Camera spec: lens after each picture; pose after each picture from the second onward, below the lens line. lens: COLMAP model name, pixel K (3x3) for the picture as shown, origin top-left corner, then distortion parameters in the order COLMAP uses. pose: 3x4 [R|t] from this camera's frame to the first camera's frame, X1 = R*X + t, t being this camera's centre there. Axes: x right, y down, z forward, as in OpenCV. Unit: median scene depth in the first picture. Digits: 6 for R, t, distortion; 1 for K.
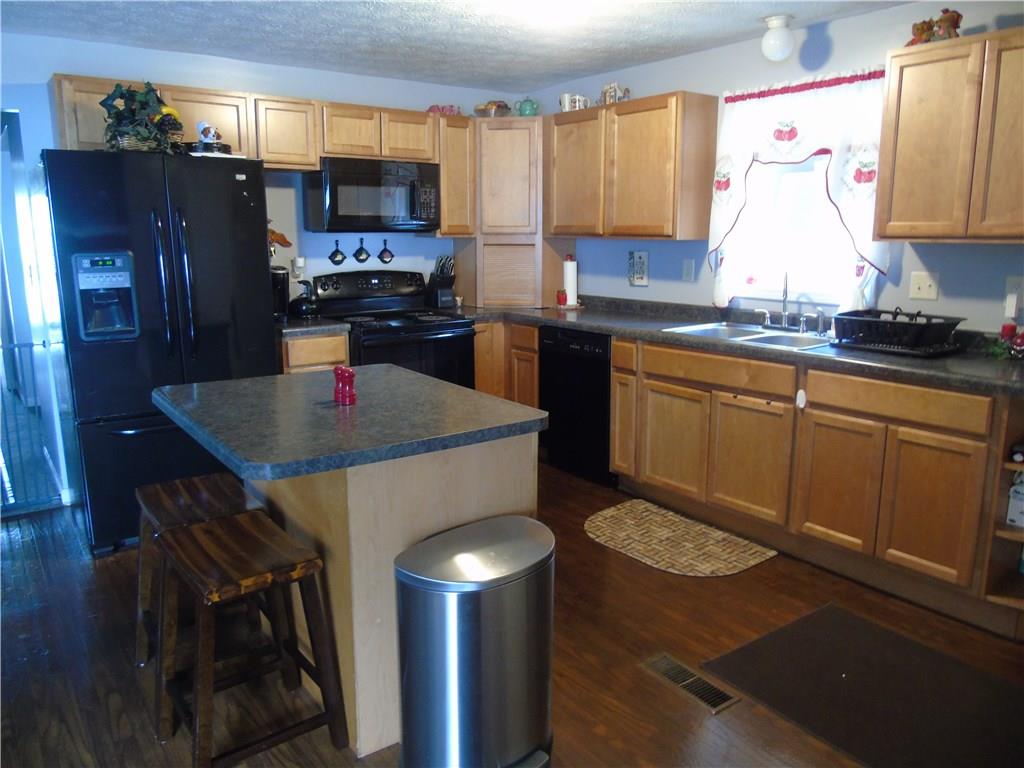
lens RADIAL K [[744.3, 0, 514.0], [0, 744.3, 379.5], [0, 0, 1]] dist [-0.039194, 0.002596]
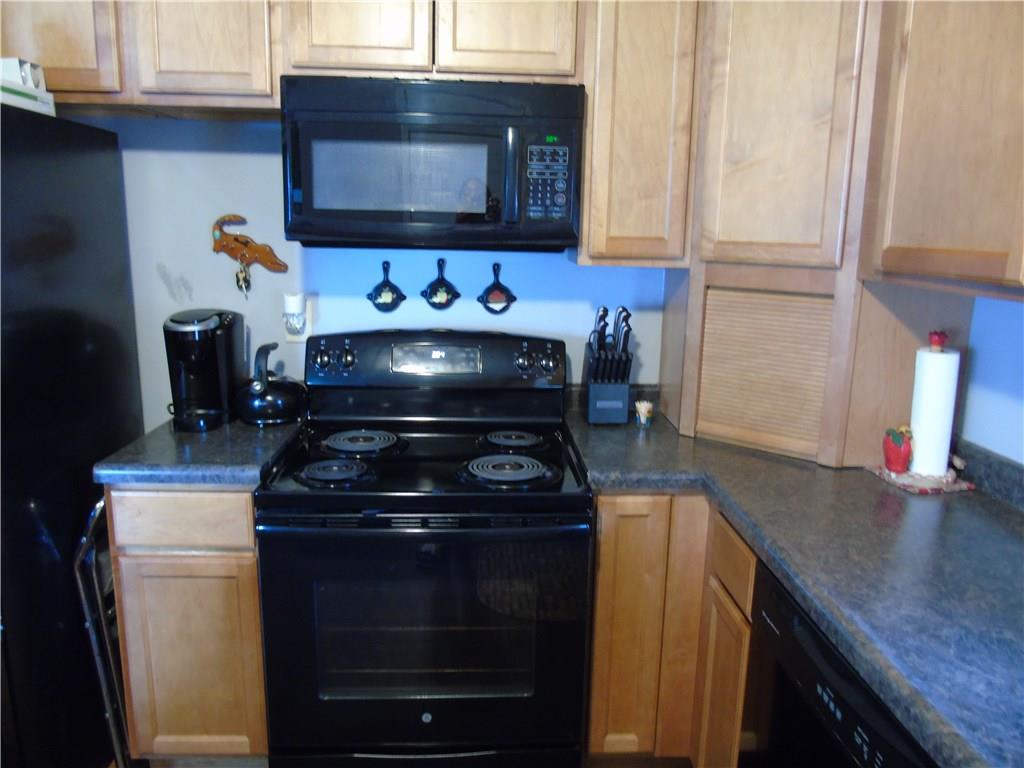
lens RADIAL K [[744.3, 0, 510.5], [0, 744.3, 388.0], [0, 0, 1]] dist [-0.039194, 0.002596]
pose [[0.824308, 0.135489, -0.549690, 0.104525], [-0.132121, 0.990169, 0.045933, -0.136365], [0.550509, 0.034762, 0.834105, 0.628923]]
